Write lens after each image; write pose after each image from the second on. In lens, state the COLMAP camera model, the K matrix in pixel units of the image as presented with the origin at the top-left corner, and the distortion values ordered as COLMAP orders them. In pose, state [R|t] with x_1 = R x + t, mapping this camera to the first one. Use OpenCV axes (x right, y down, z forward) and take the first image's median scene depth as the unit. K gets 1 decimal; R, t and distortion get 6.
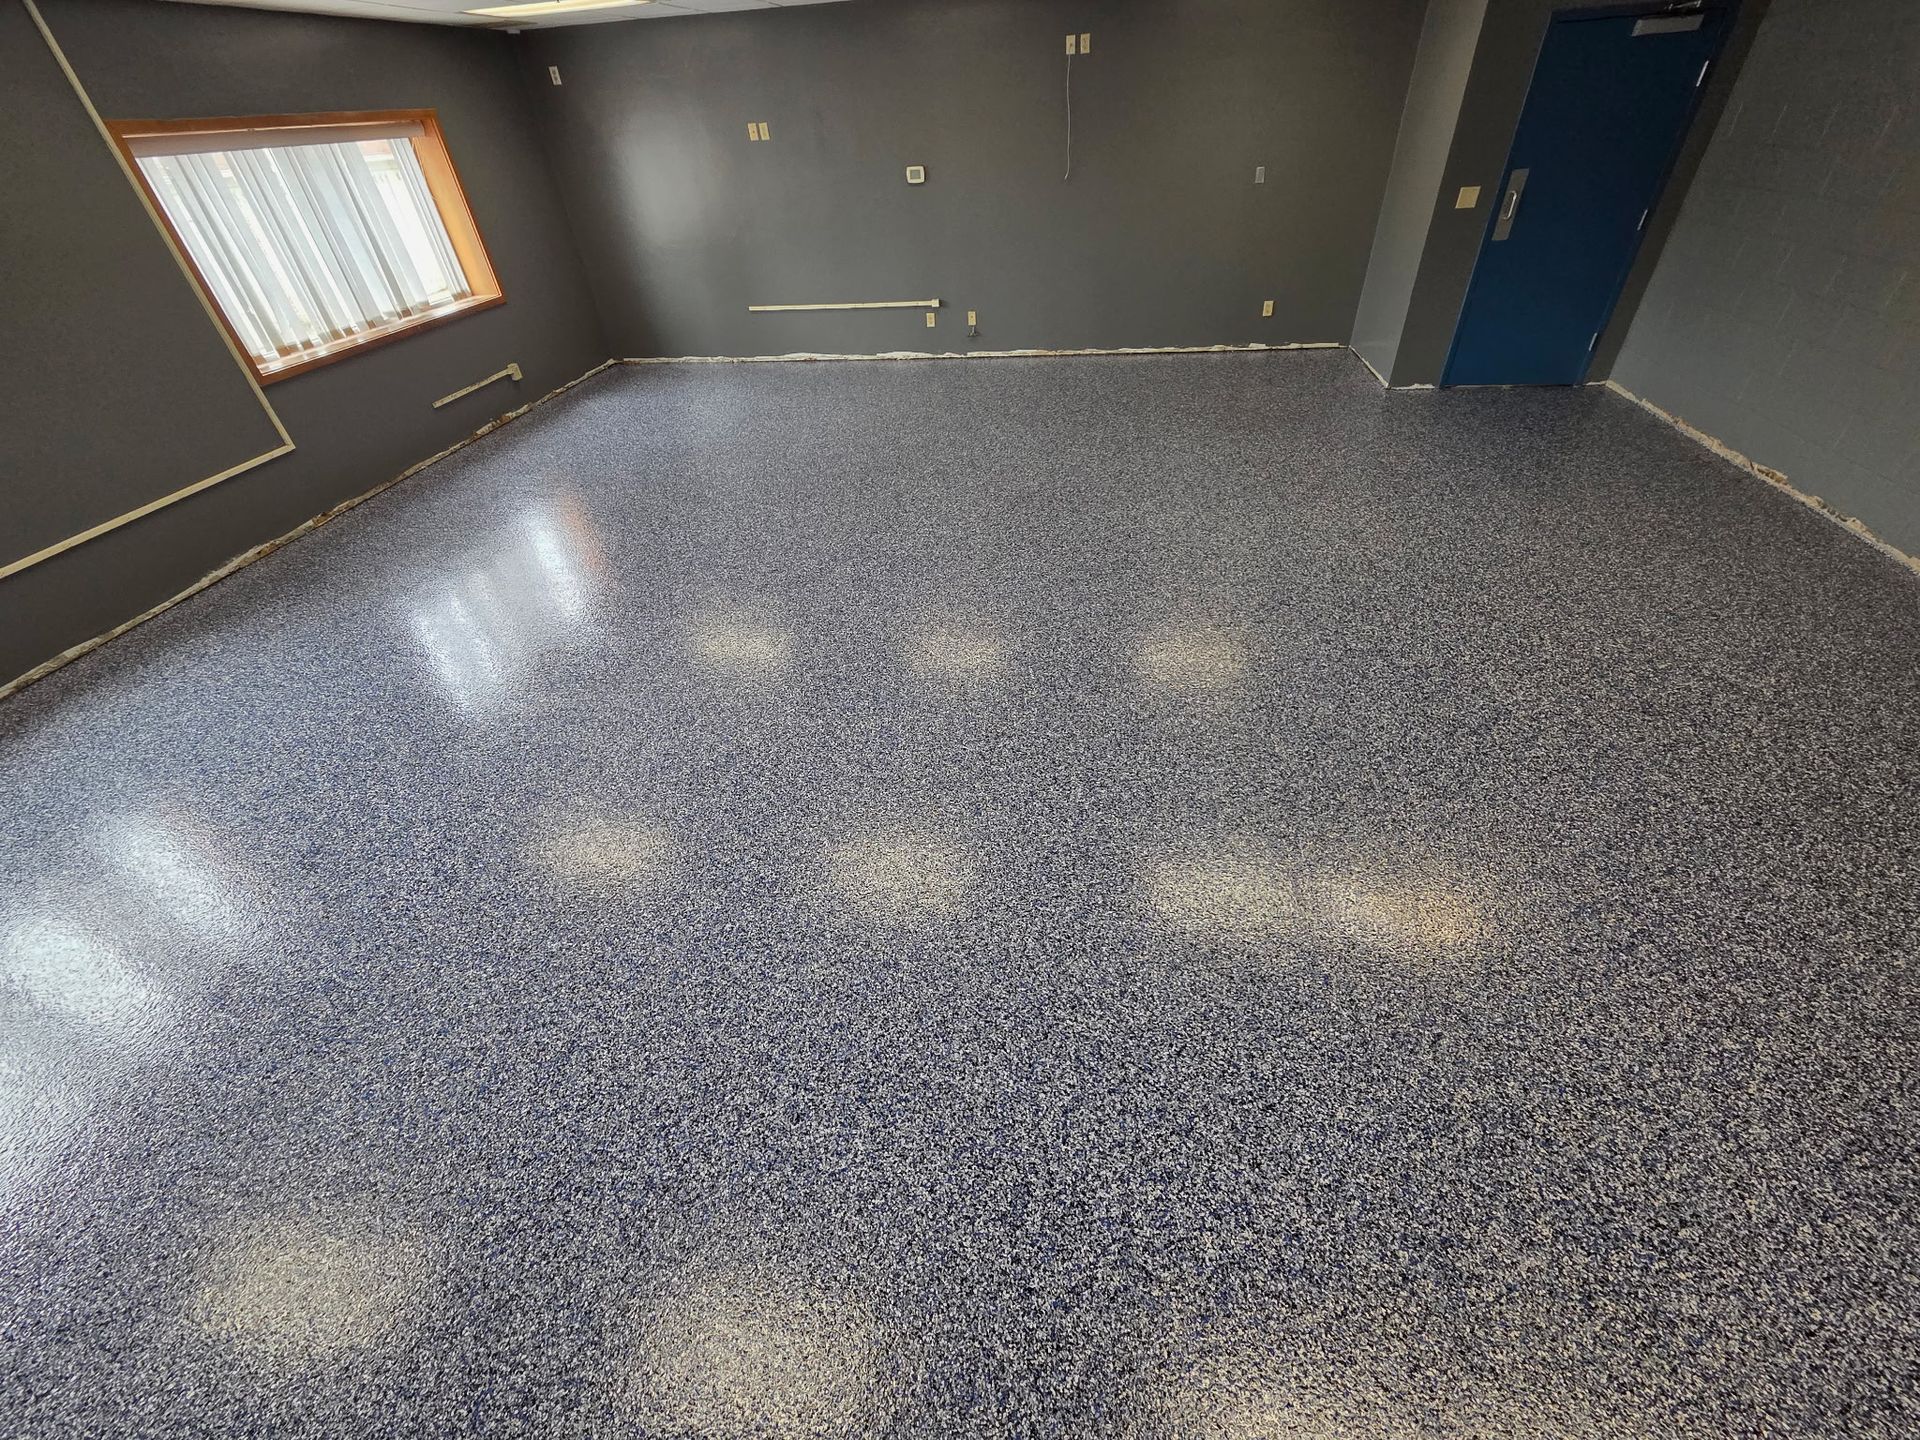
lens RADIAL K [[795.6, 0, 968.8], [0, 795.6, 720.0], [0, 0, 1]] dist [0.001798, -0.000396]
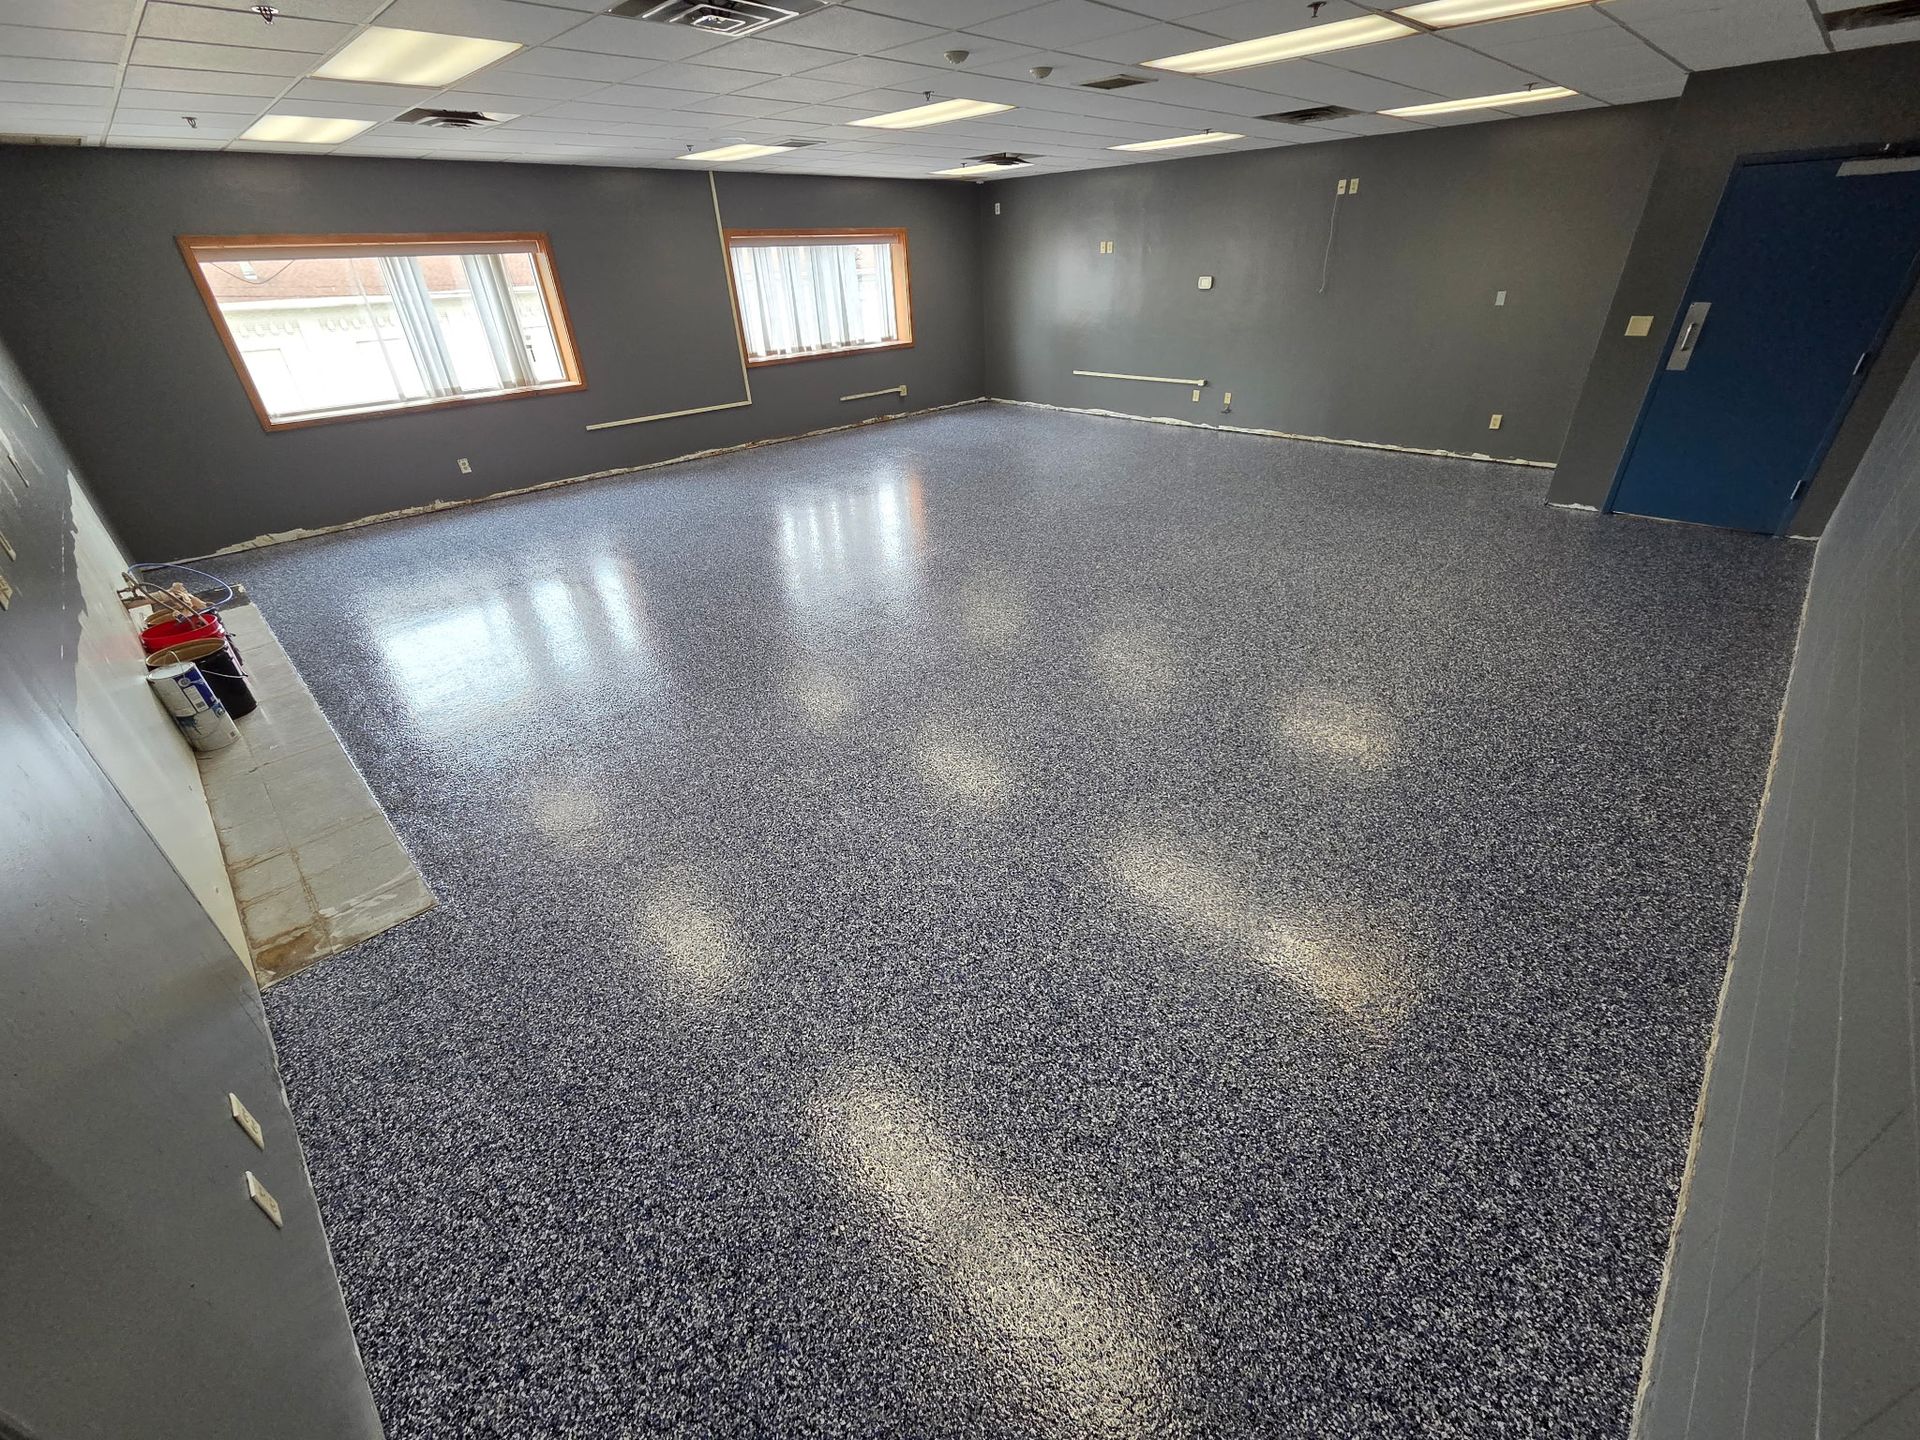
lens RADIAL K [[784.7, 0, 964.9], [0, 784.7, 718.6], [0, 0, 1]] dist [0.002352, 0.000154]
pose [[0.805852, 0.325822, -0.494411, 0.535608], [-0.373593, 0.927590, 0.002363, 0.108823], [0.459381, 0.182805, 0.869225, -0.149592]]
